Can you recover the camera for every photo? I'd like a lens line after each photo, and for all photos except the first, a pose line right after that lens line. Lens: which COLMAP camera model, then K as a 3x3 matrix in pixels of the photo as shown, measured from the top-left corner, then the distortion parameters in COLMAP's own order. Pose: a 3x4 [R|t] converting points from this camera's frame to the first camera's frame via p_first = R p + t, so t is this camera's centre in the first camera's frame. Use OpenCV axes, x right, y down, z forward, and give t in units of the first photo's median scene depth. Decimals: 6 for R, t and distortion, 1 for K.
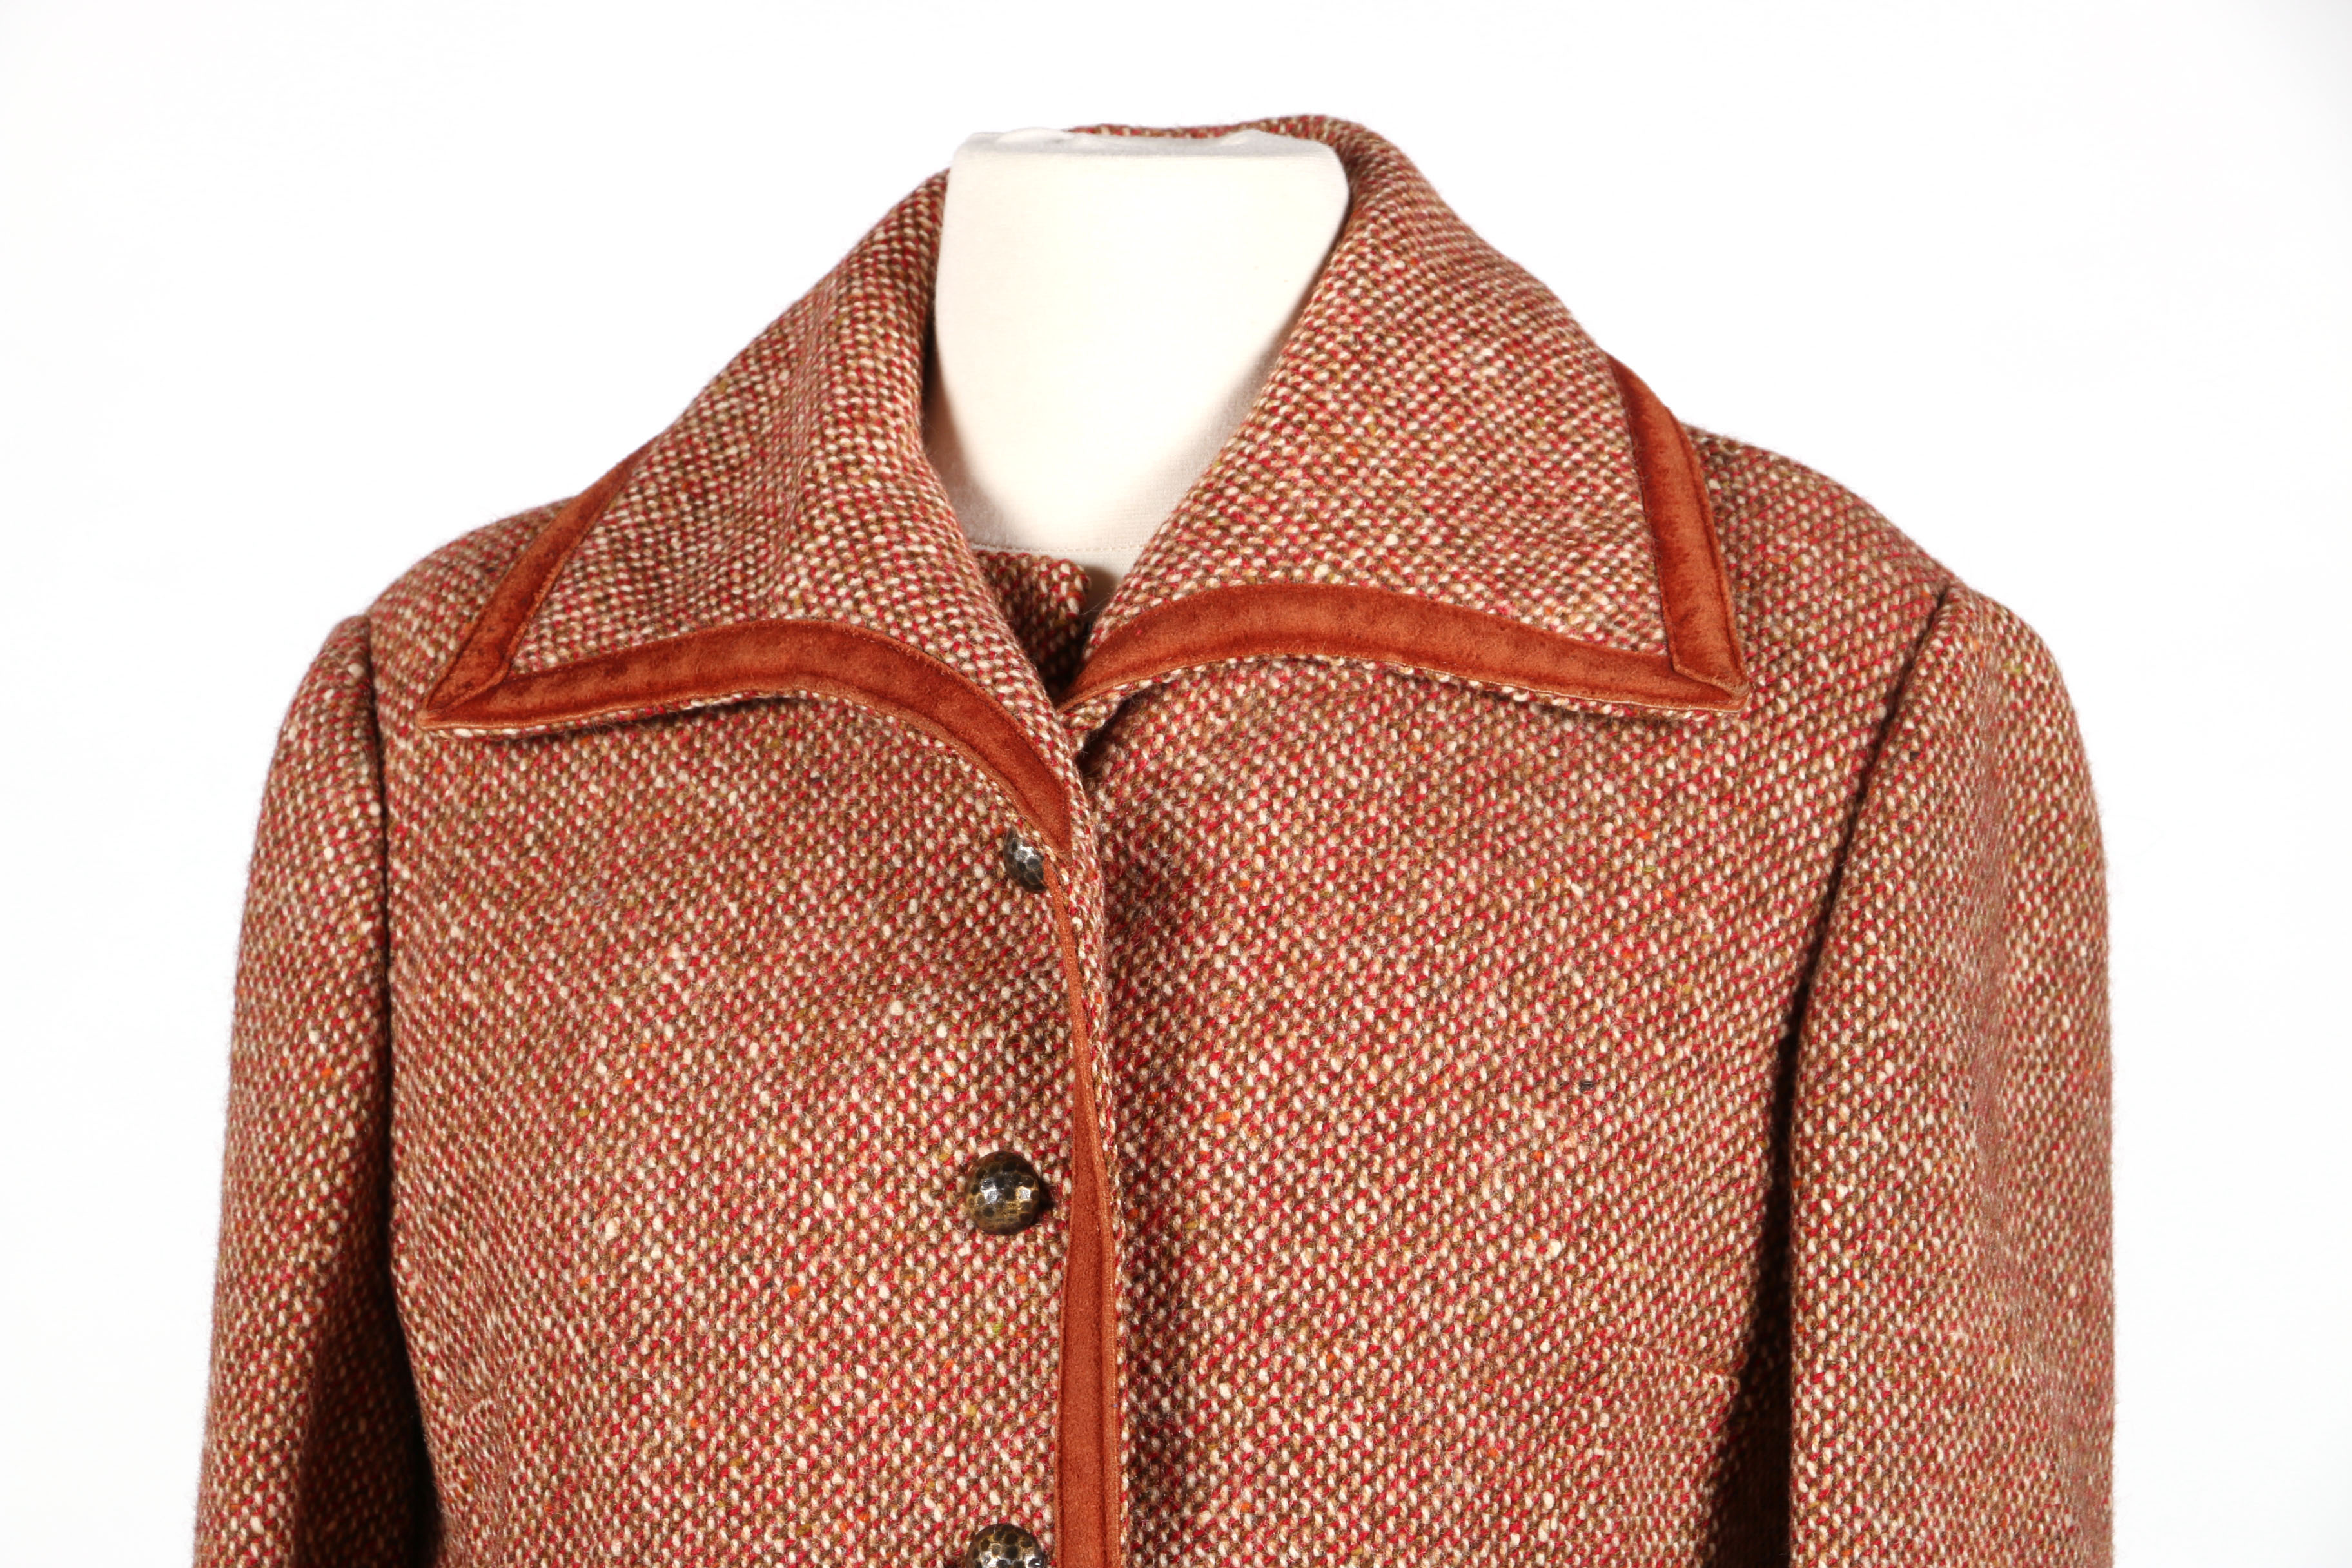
lens RADIAL K [[10451.0, 0, 1176.6], [0, 10451.0, 919.5], [0, 0, 1]] dist [1.066783, -0.448338]
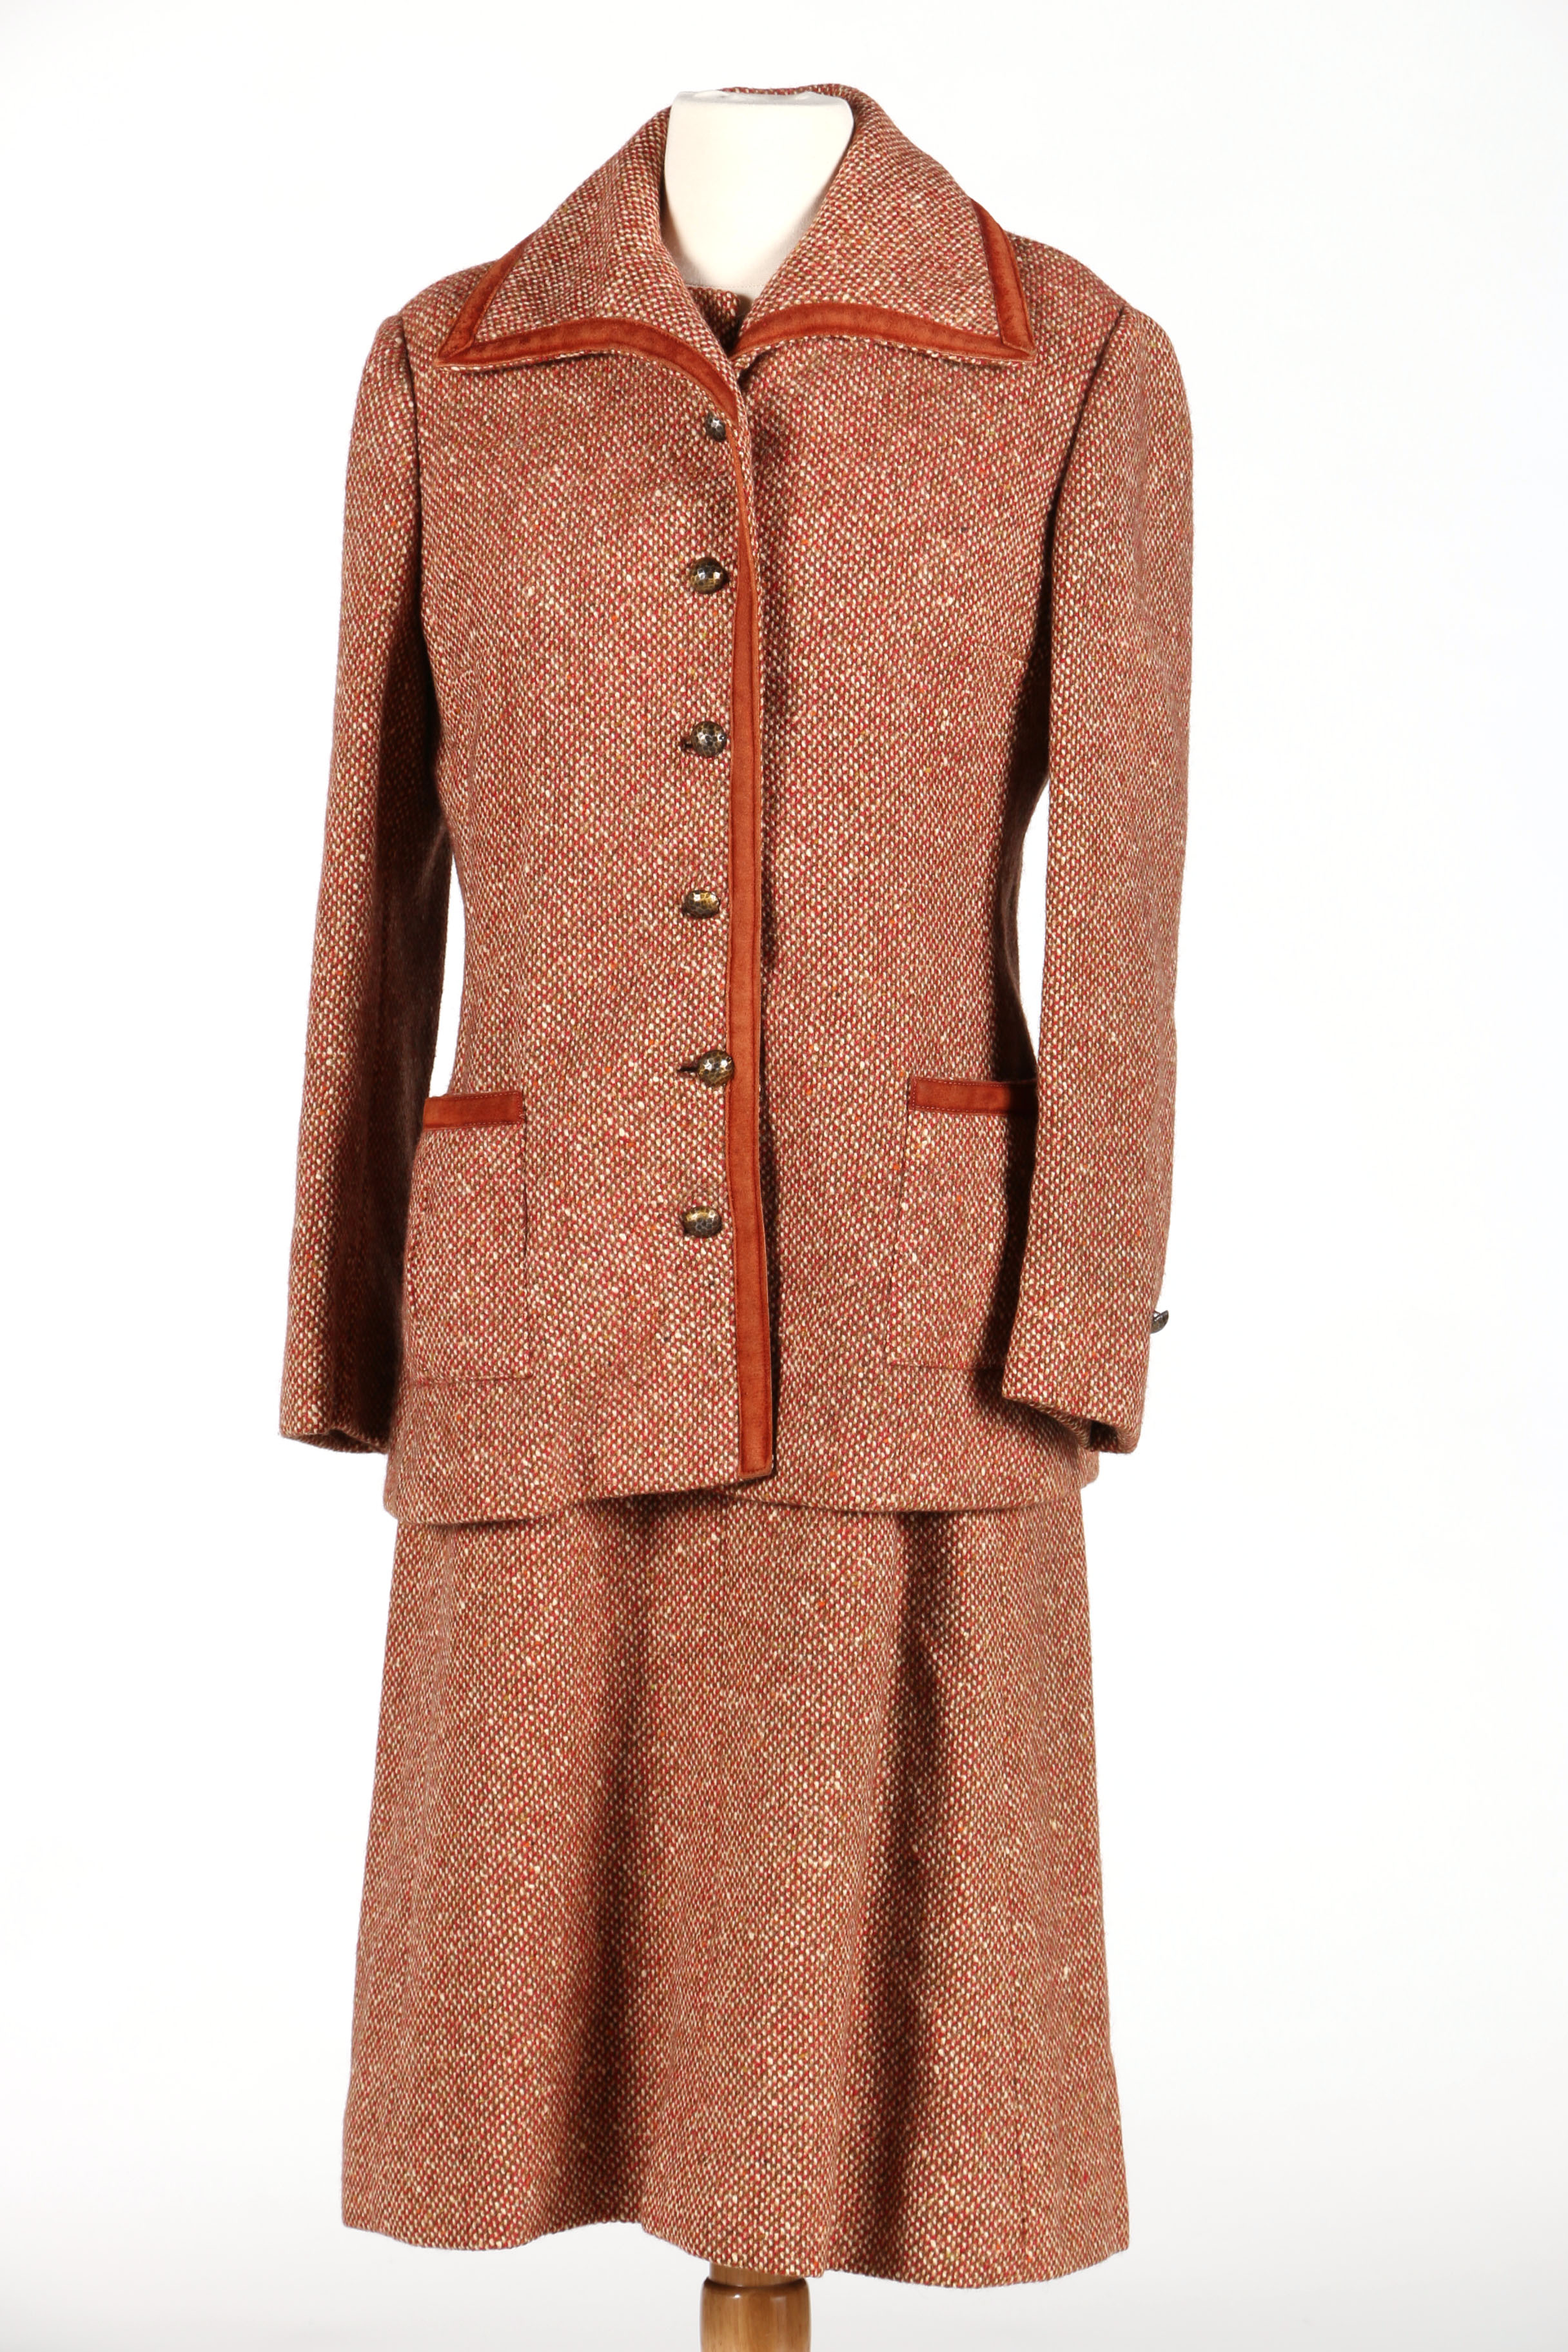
lens RADIAL K [[10181.6, 0, 731.6], [0, 10181.6, 1214.0], [0, 0, 1]] dist [1.333125, -0.554761]
pose [[0.998927, 0.004975, 0.046045, -0.111434], [-0.007150, 0.998860, 0.047192, 0.059006], [-0.045757, -0.047471, 0.997824, -1.205274]]
